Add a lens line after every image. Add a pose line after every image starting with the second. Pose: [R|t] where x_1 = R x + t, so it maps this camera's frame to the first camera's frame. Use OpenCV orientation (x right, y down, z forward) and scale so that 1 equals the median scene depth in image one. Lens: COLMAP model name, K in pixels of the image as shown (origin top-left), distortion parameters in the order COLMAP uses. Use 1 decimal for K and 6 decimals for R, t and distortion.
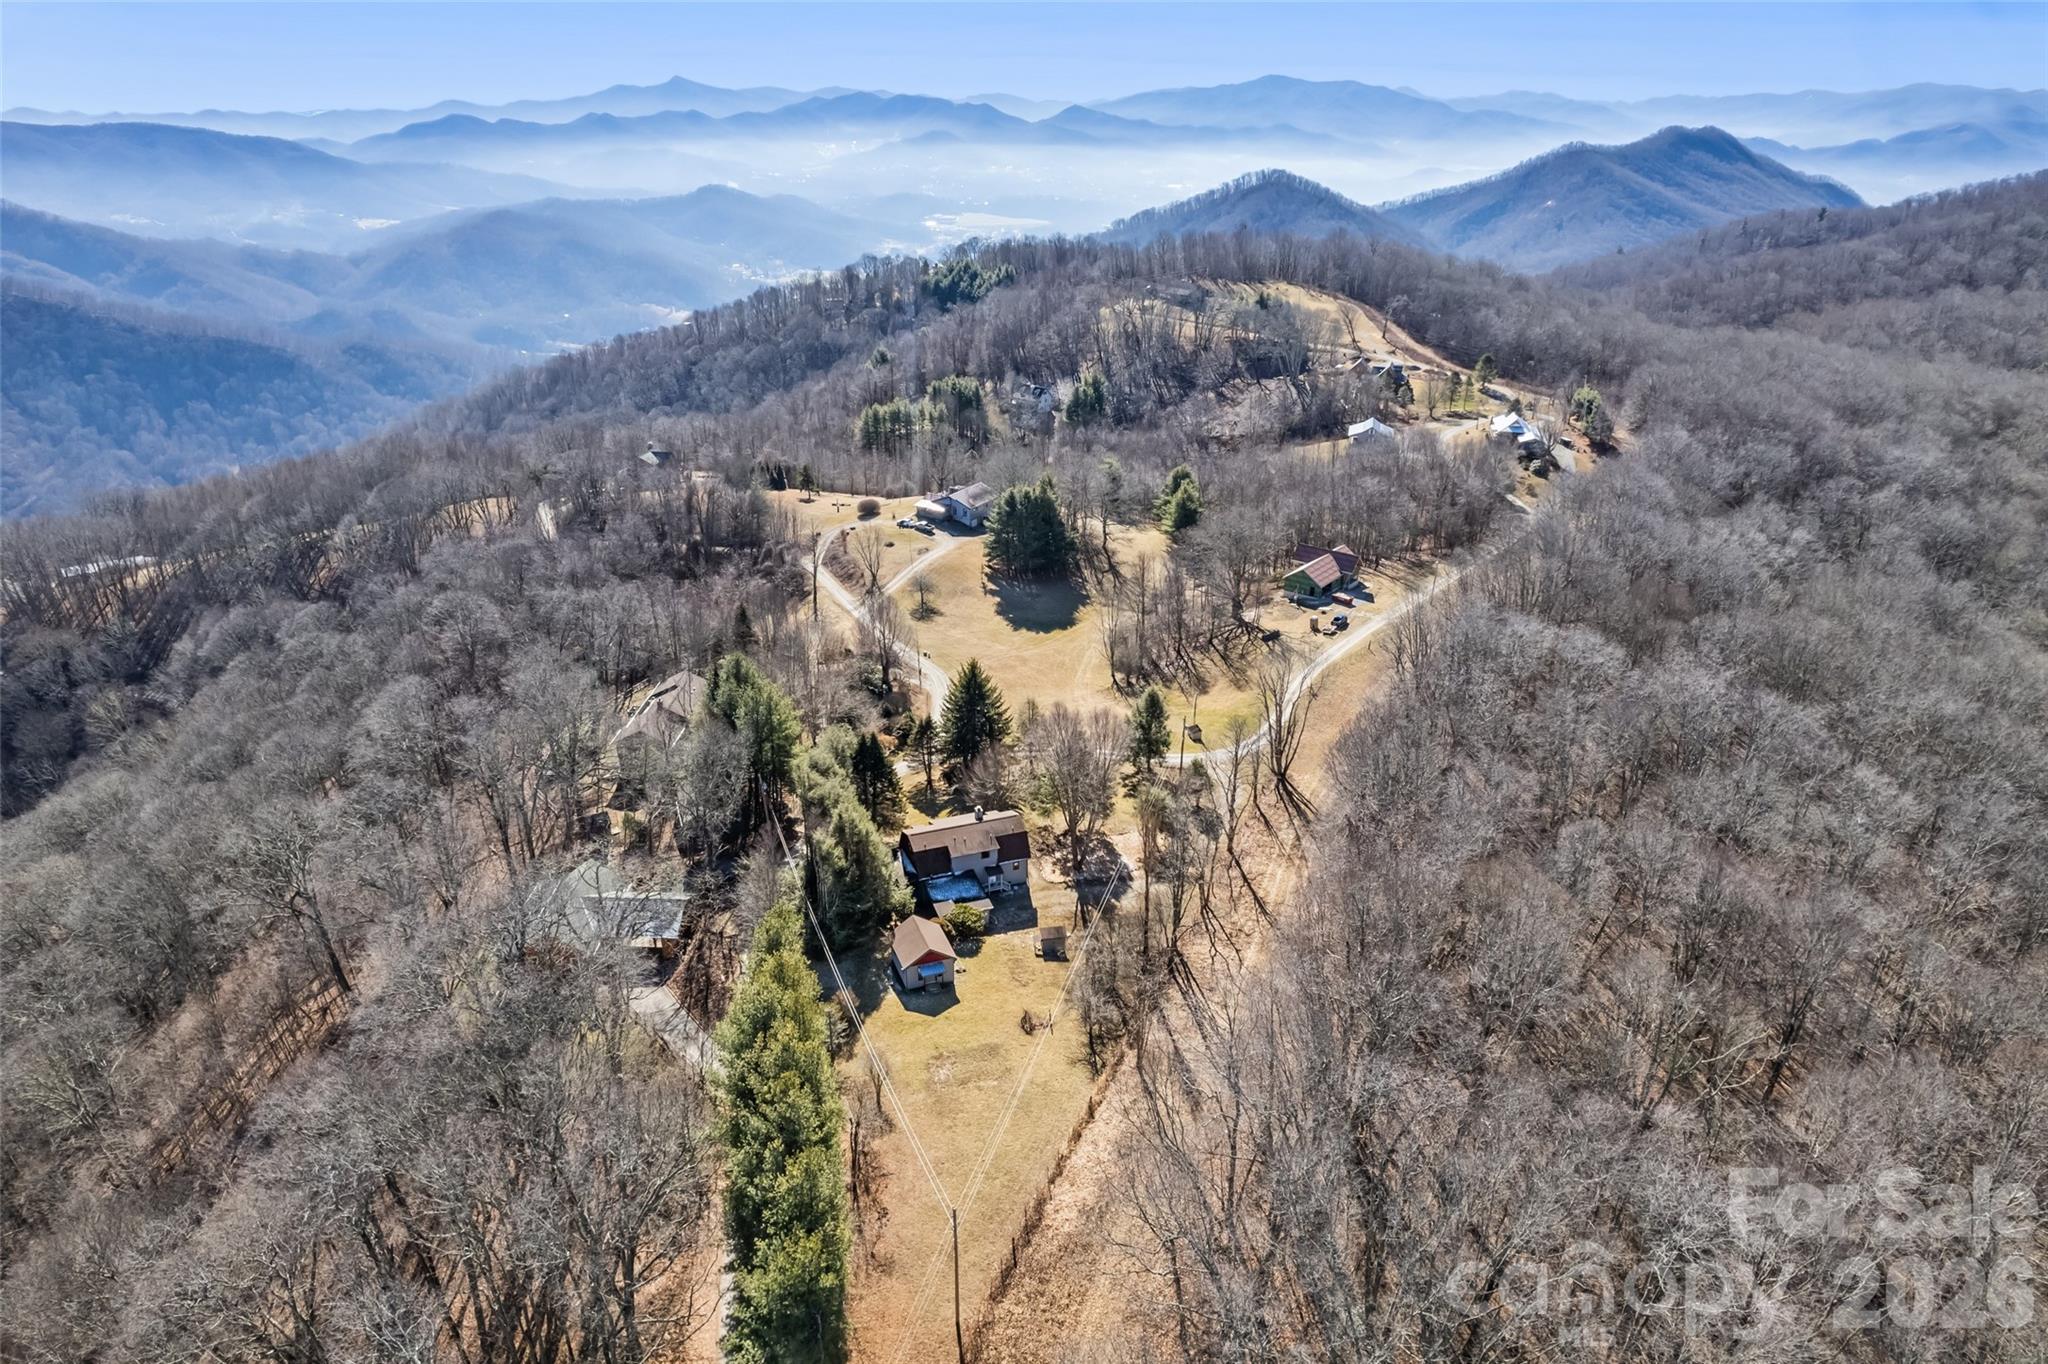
lens RADIAL K [[1312.6, 0, 1025.5], [0, 1312.6, 689.1], [0, 0, 1]] dist [-0.084215, 0.076889]
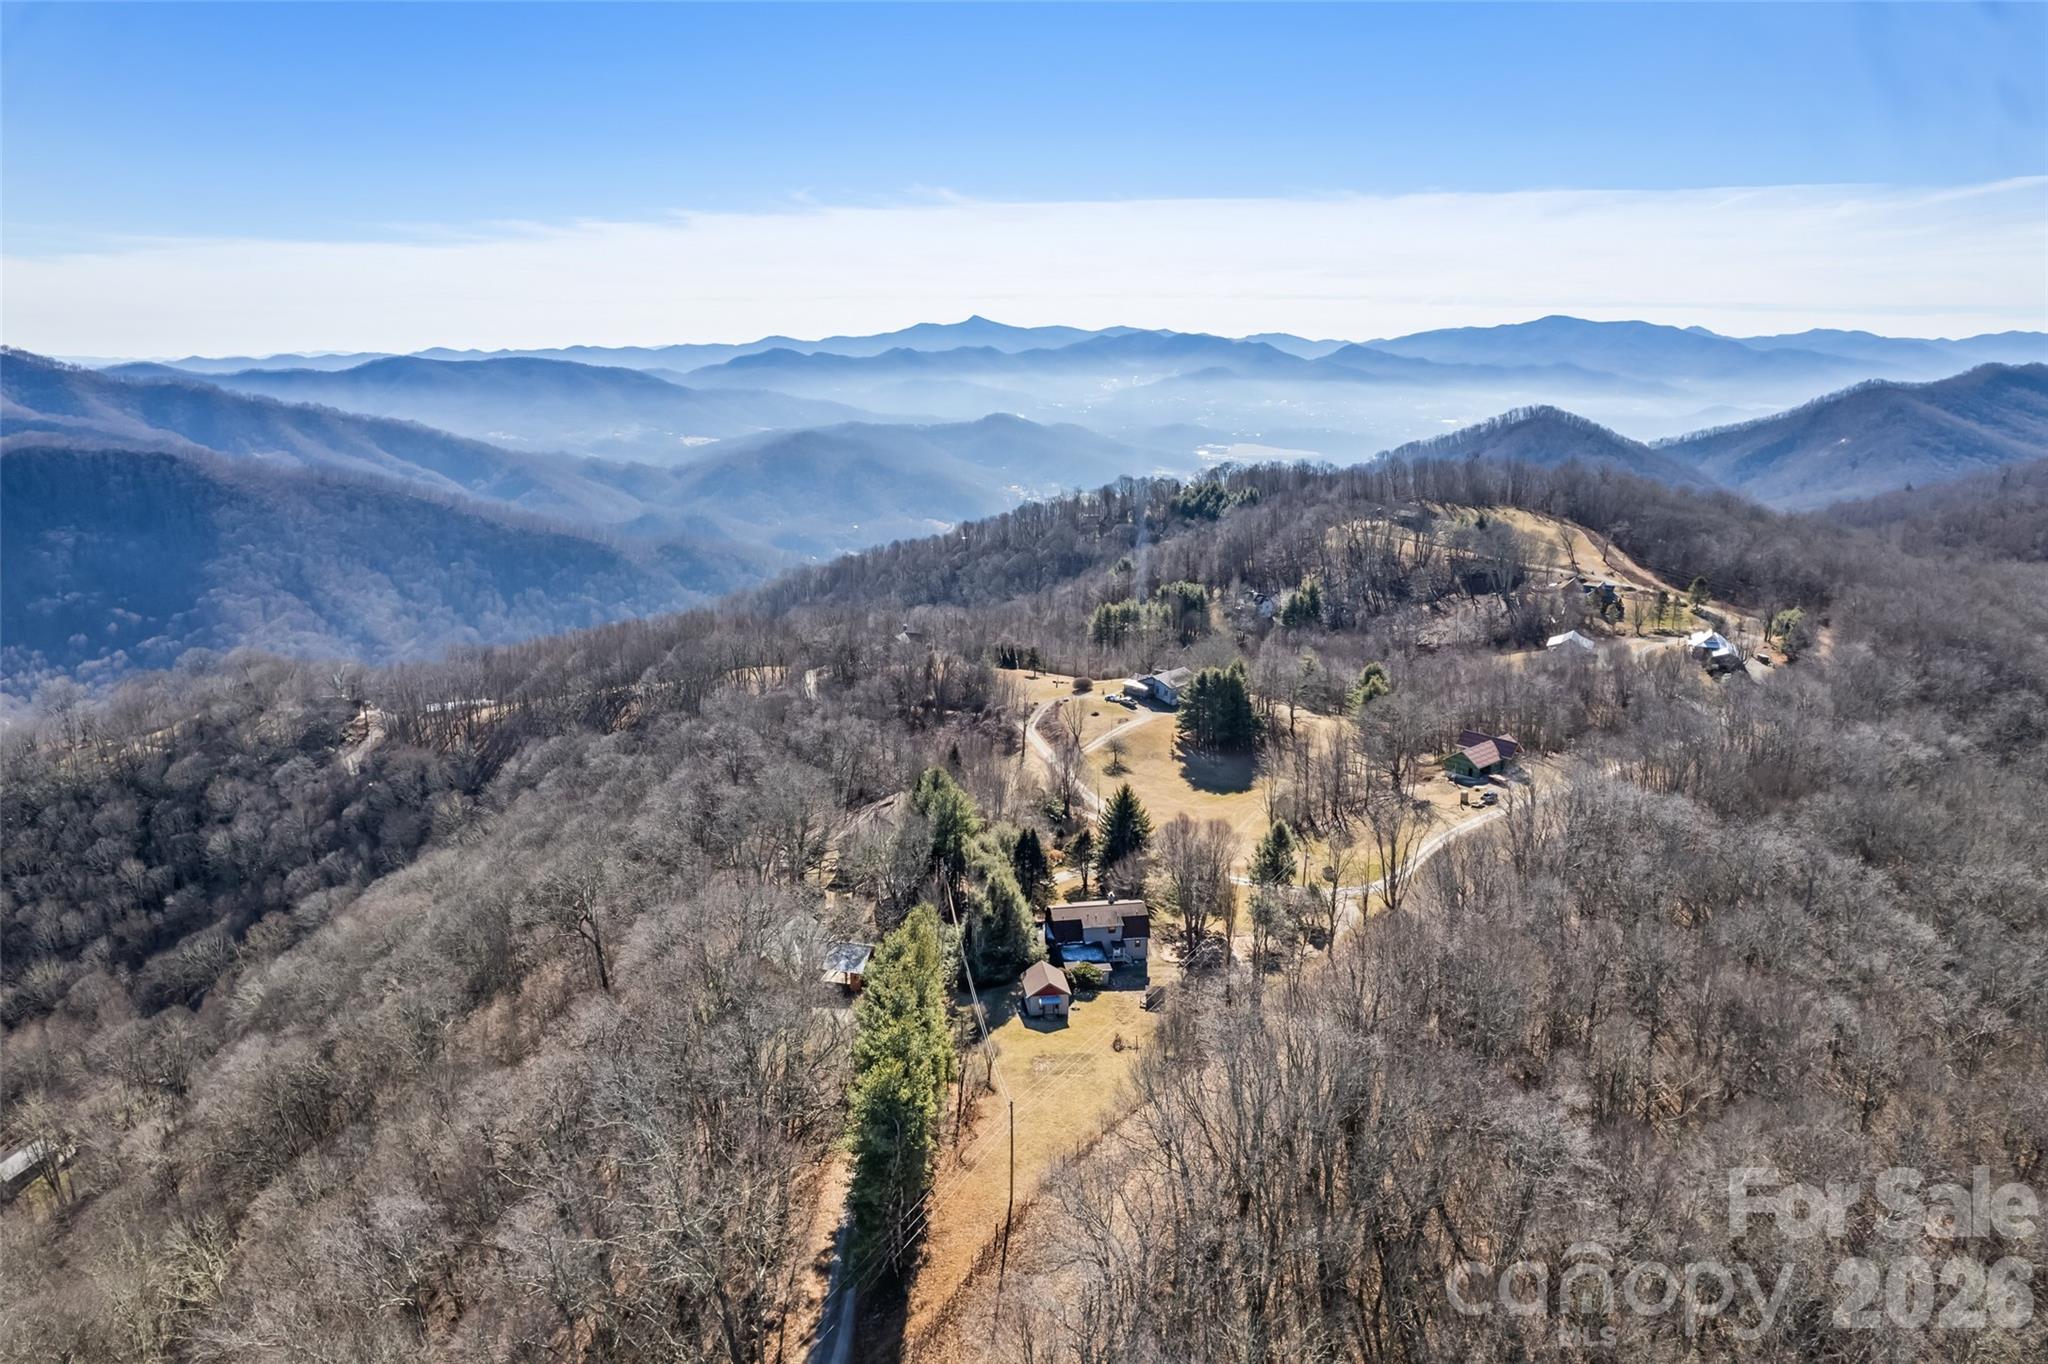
lens RADIAL K [[1312.6, 0, 1025.5], [0, 1312.6, 689.1], [0, 0, 1]] dist [-0.084215, 0.076889]
pose [[0.979552, 0.049991, -0.194879, 0.044926], [-0.081237, 0.984442, -0.155802, 0.039214], [0.184059, 0.168447, 0.968374, -0.089907]]
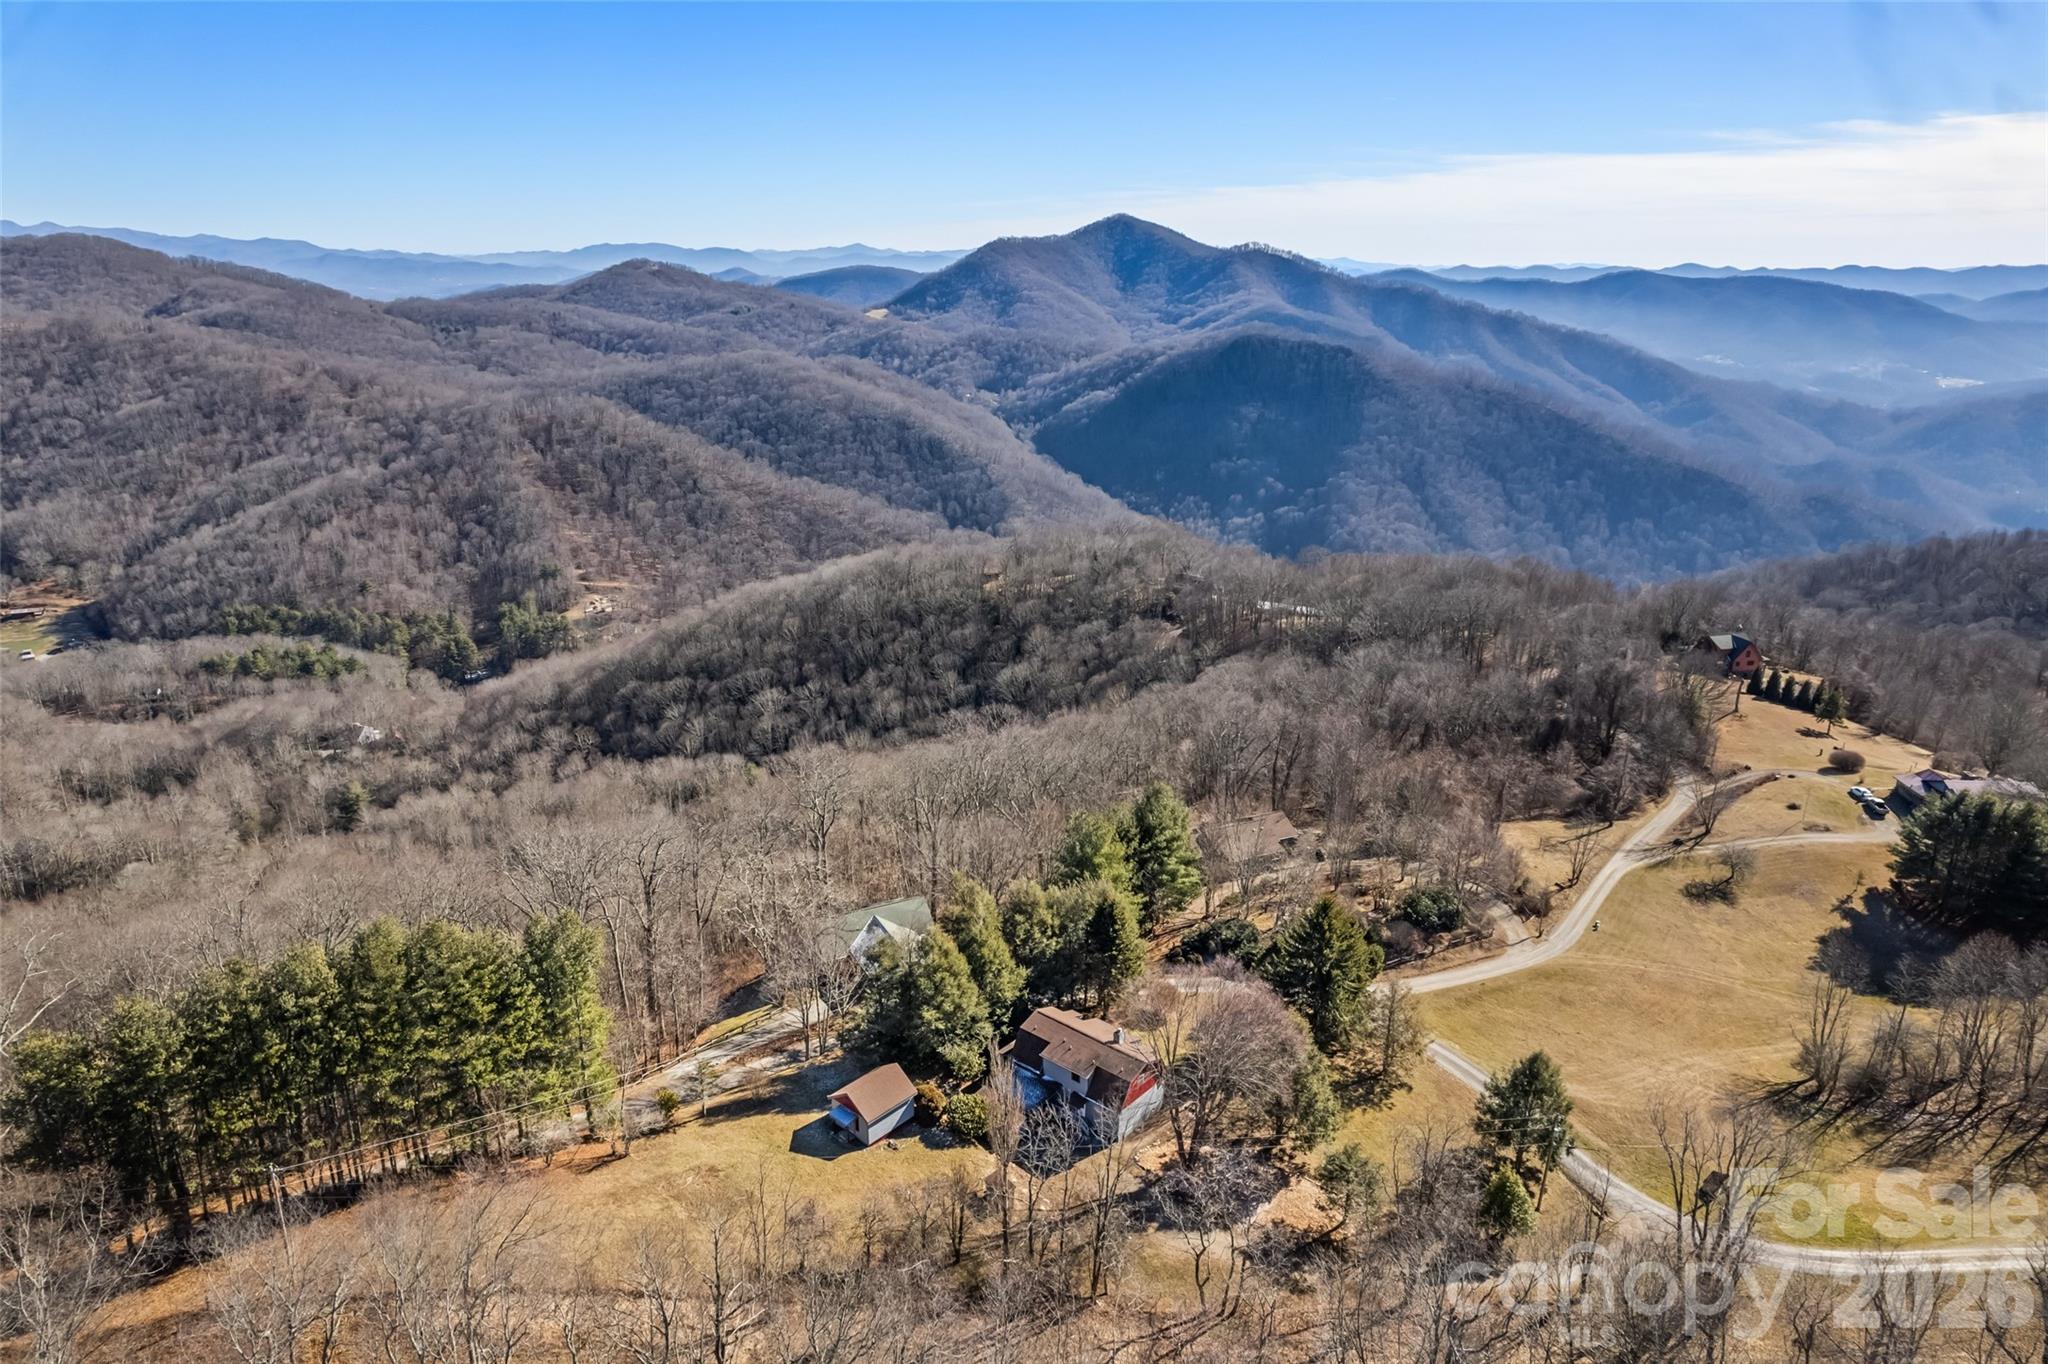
lens RADIAL K [[1312.6, 0, 1025.5], [0, 1312.6, 689.1], [0, 0, 1]] dist [-0.084215, 0.076889]
pose [[0.481438, 0.281644, -0.829996, 0.215548], [-0.367067, 0.924709, 0.100867, -0.067109], [0.795914, 0.256103, 0.548572, 0.182934]]
